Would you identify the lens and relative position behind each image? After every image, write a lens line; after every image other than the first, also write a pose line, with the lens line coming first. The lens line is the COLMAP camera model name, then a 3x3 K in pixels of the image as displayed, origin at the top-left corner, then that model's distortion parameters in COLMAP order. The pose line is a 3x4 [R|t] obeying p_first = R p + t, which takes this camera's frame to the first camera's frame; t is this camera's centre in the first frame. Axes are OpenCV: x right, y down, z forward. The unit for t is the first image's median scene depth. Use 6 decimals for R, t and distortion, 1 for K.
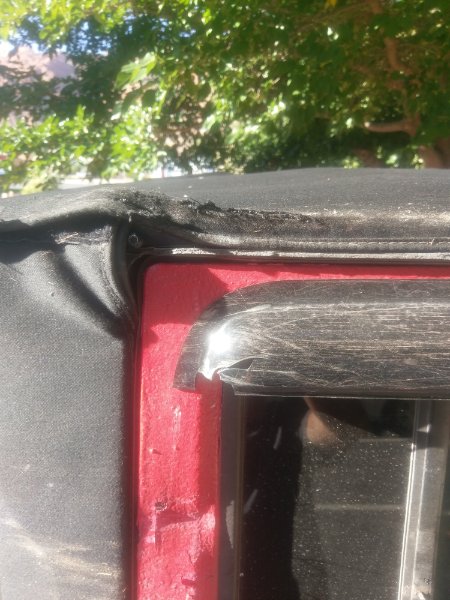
lens RADIAL K [[454.1, 0, 227.5], [0, 454.1, 299.9], [0, 0, 1]] dist [0.007049, -0.016927]
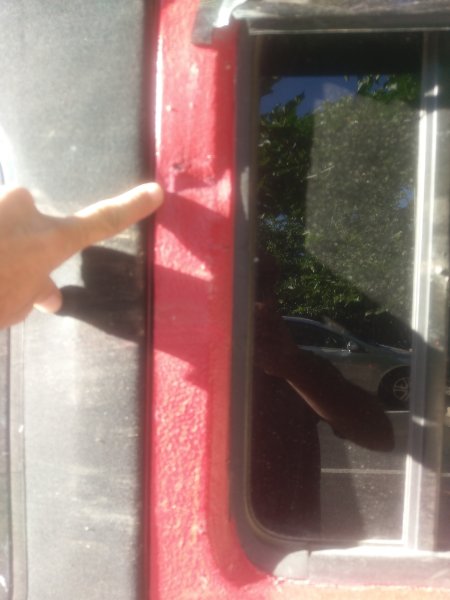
lens RADIAL K [[401.1, 0, 220.9], [0, 401.1, 299.9], [0, 0, 1]] dist [0.003619, -0.007397]
pose [[0.999490, -0.009509, -0.030482, -0.024126], [0.006638, 0.995648, -0.092952, 0.837742], [0.031233, 0.092702, 0.995204, 0.122839]]
